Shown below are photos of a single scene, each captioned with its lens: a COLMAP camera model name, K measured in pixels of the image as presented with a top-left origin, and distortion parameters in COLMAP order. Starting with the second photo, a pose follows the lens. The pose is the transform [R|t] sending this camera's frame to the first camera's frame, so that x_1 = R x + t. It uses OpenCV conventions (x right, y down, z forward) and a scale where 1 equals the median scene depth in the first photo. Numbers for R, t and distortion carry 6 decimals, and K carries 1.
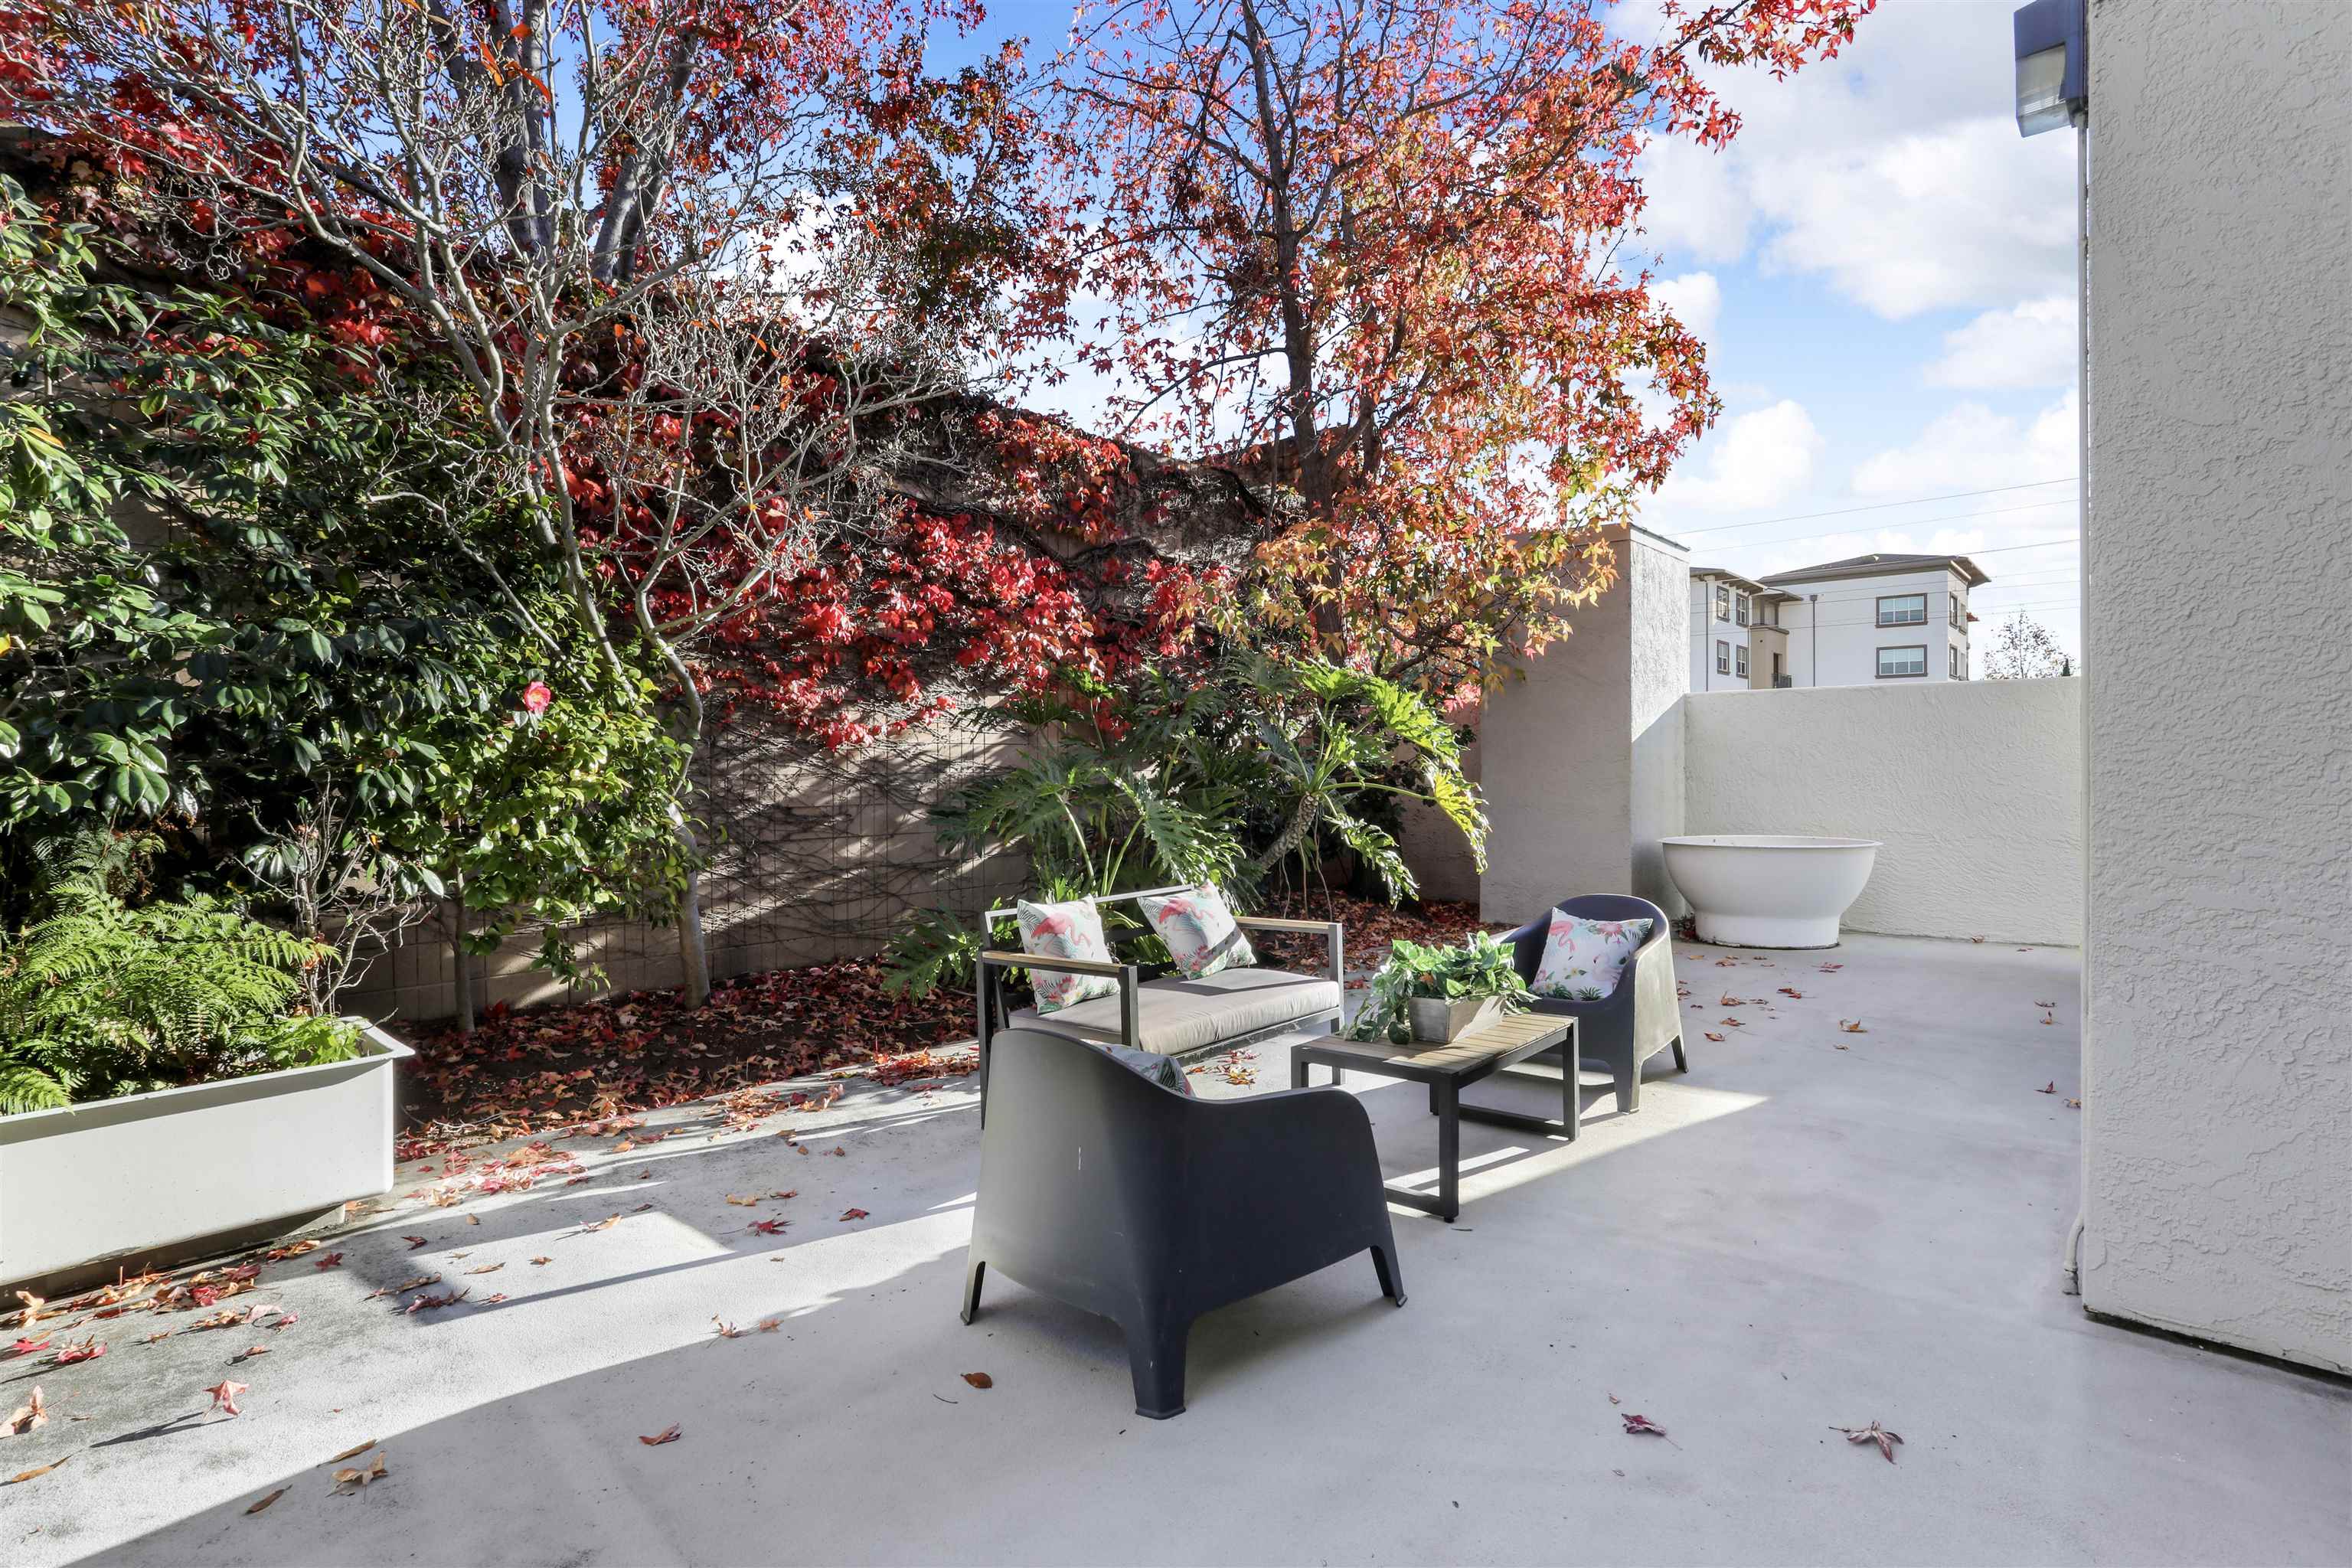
lens RADIAL K [[1137.4, 0, 1161.8], [0, 1137.4, 754.9], [0, 0, 1]] dist [-0.054291, 0.027866]
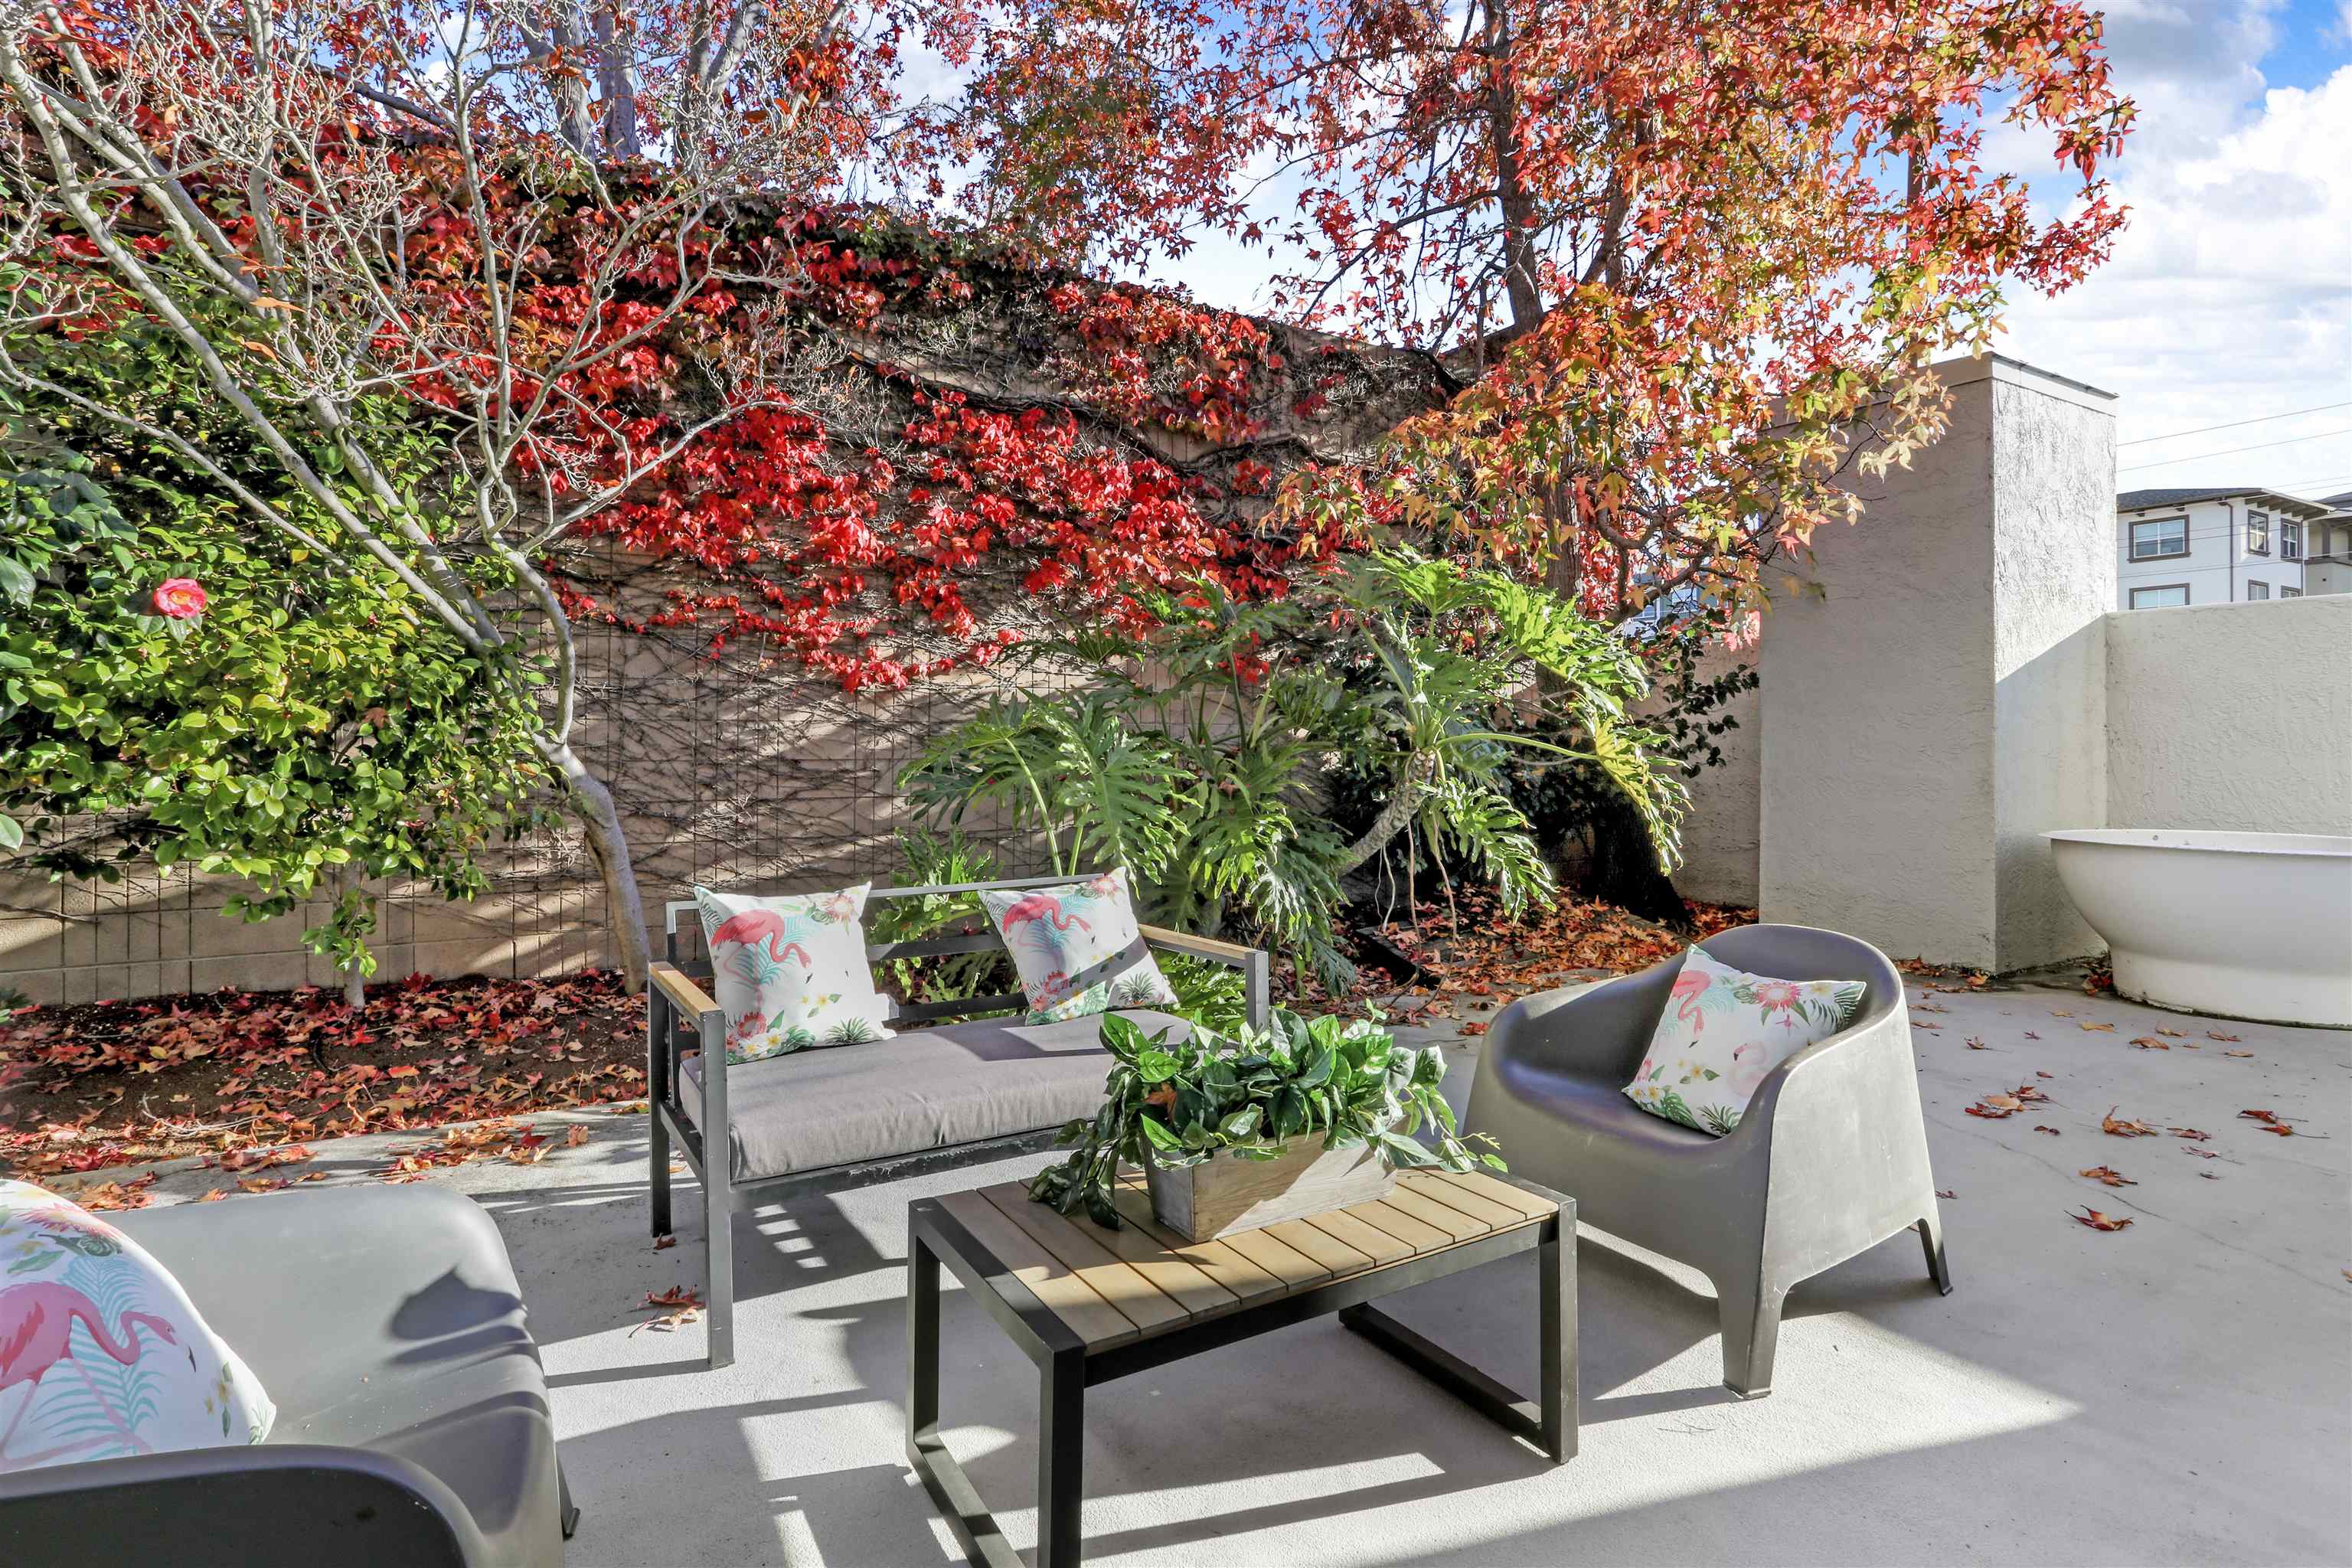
lens RADIAL K [[1155.2, 0, 1150.1], [0, 1155.2, 701.3], [0, 0, 1]] dist [-0.055136, 0.038116]
pose [[0.949429, -0.001075, -0.313980, 0.180881], [-0.005739, 0.999768, -0.020775, 0.018691], [0.313929, 0.021526, 0.949202, 0.251723]]
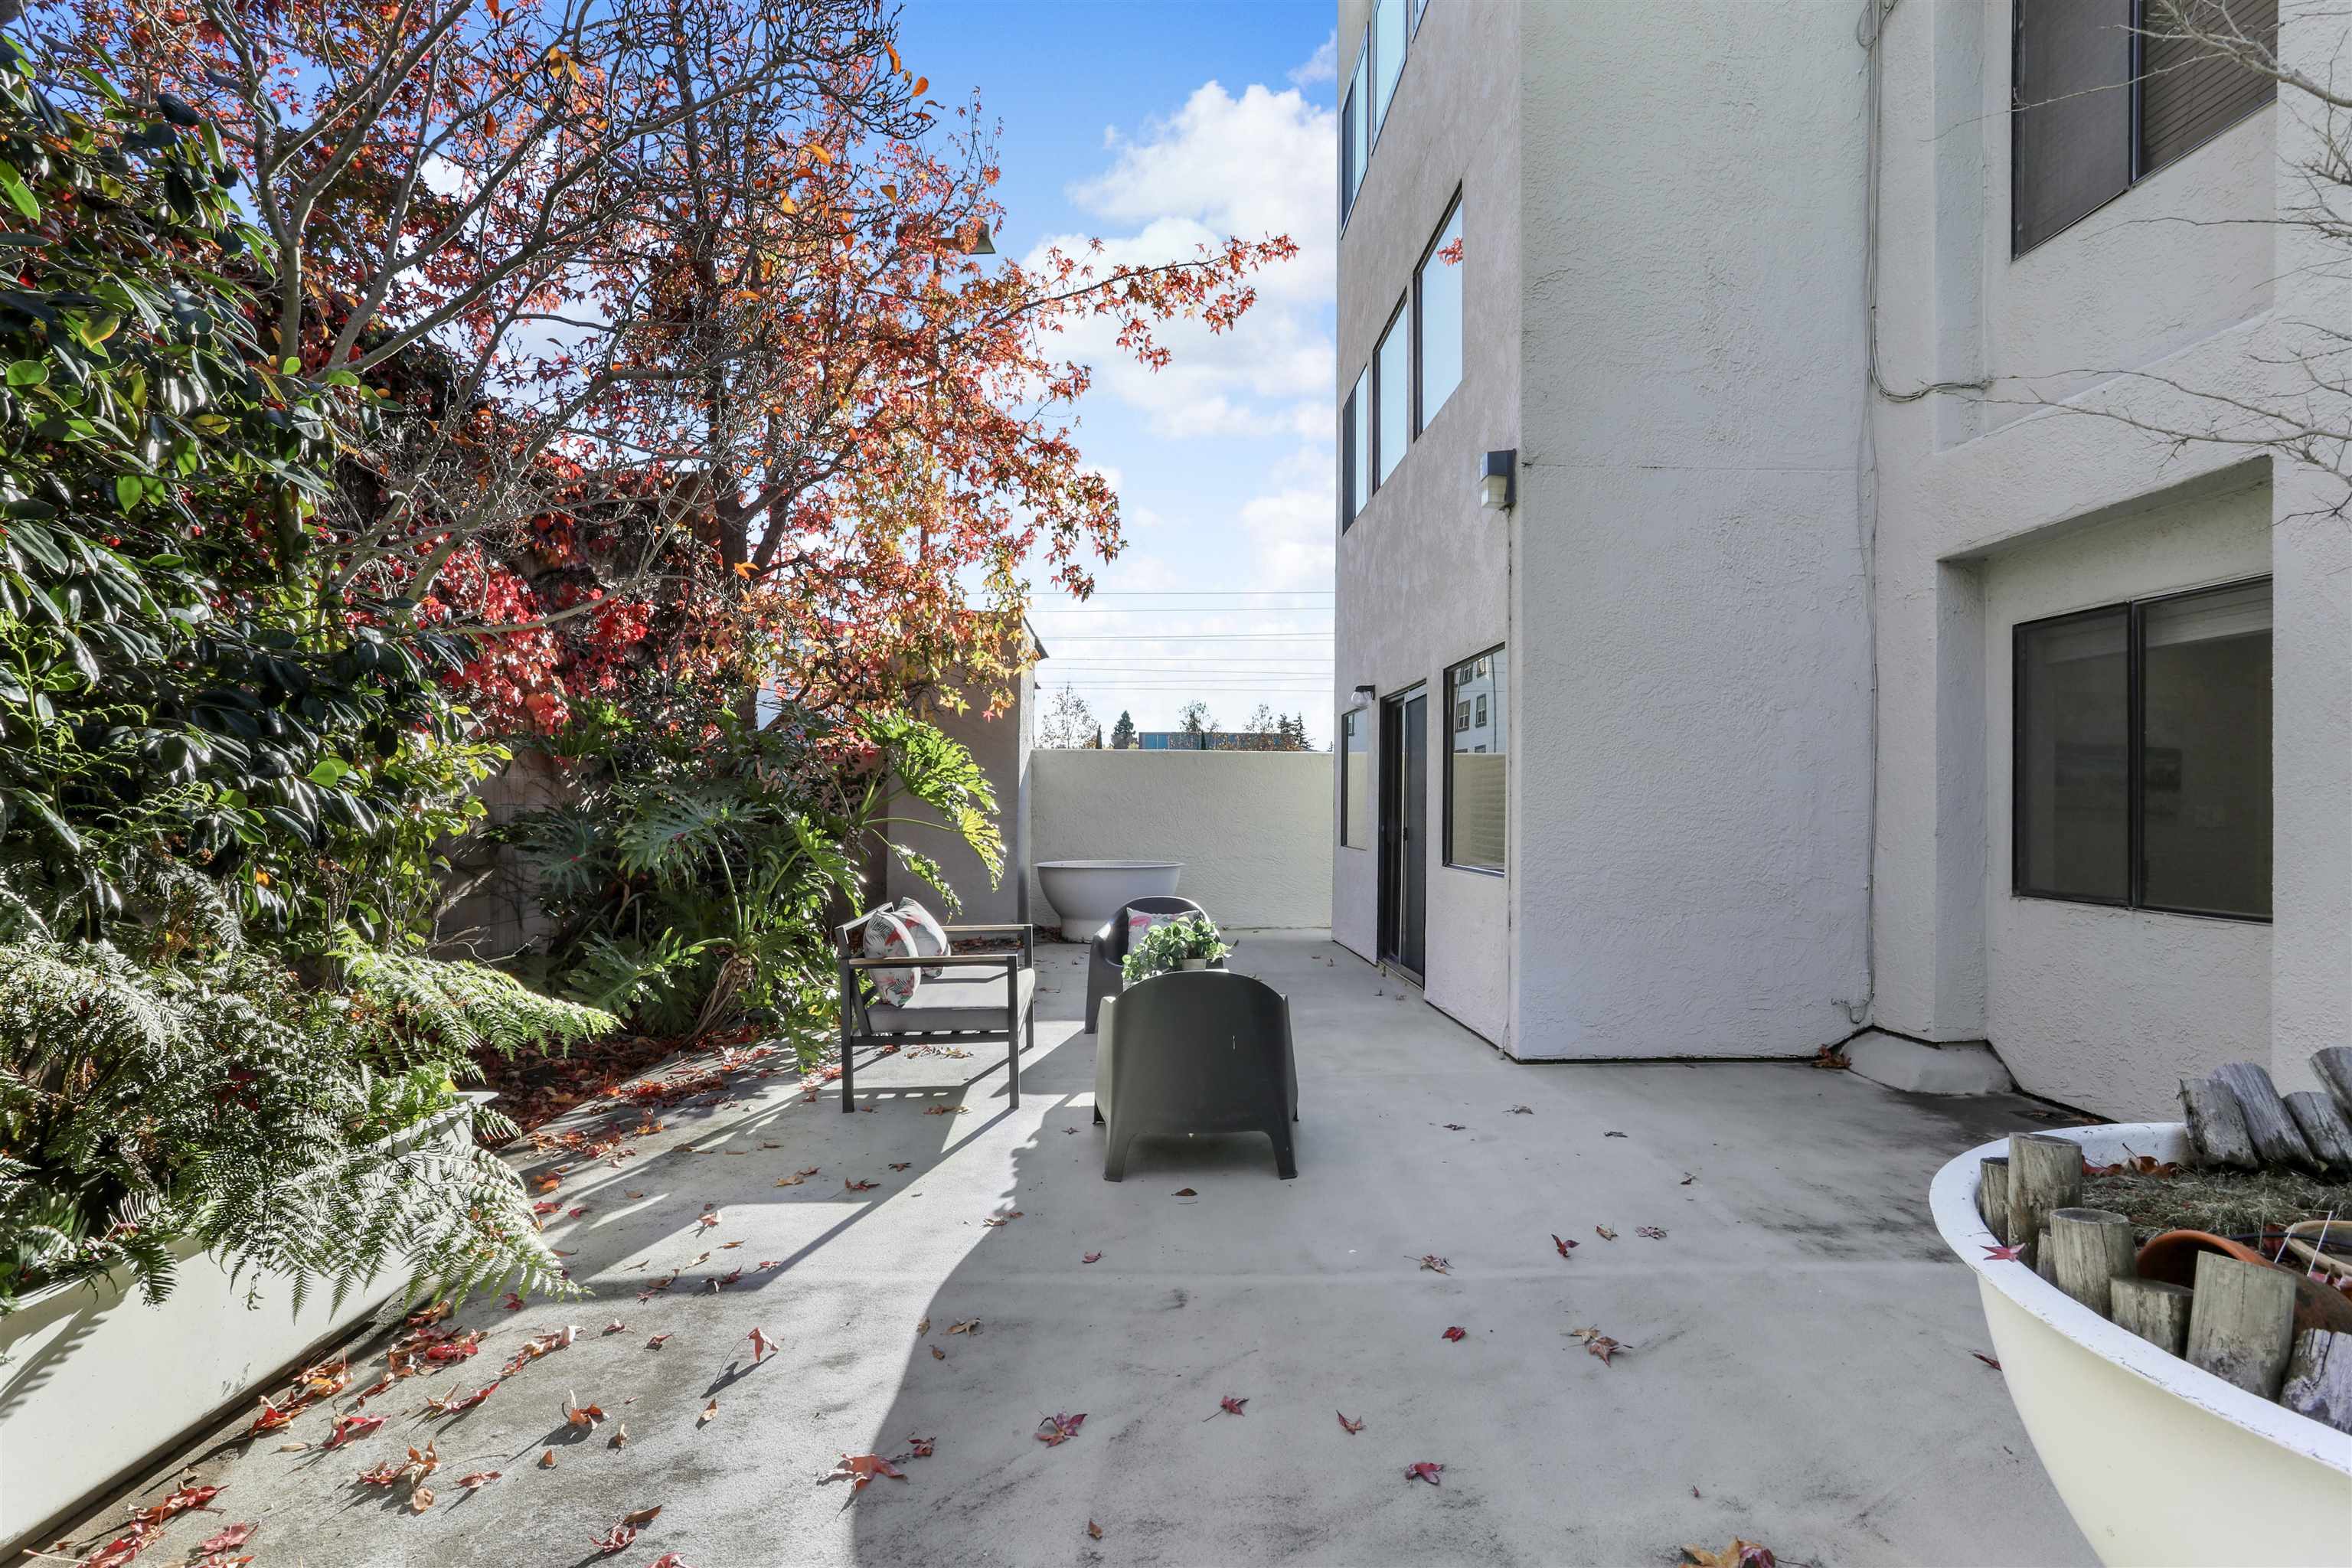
lens RADIAL K [[1149.2, 0, 1166.7], [0, 1149.2, 780.7], [0, 0, 1]] dist [-0.065984, 0.041865]
pose [[0.719868, 0.026992, 0.693586, -0.411782], [-0.020068, 0.999635, -0.018074, 0.000646], [-0.693821, -0.000908, 0.720147, -0.045678]]
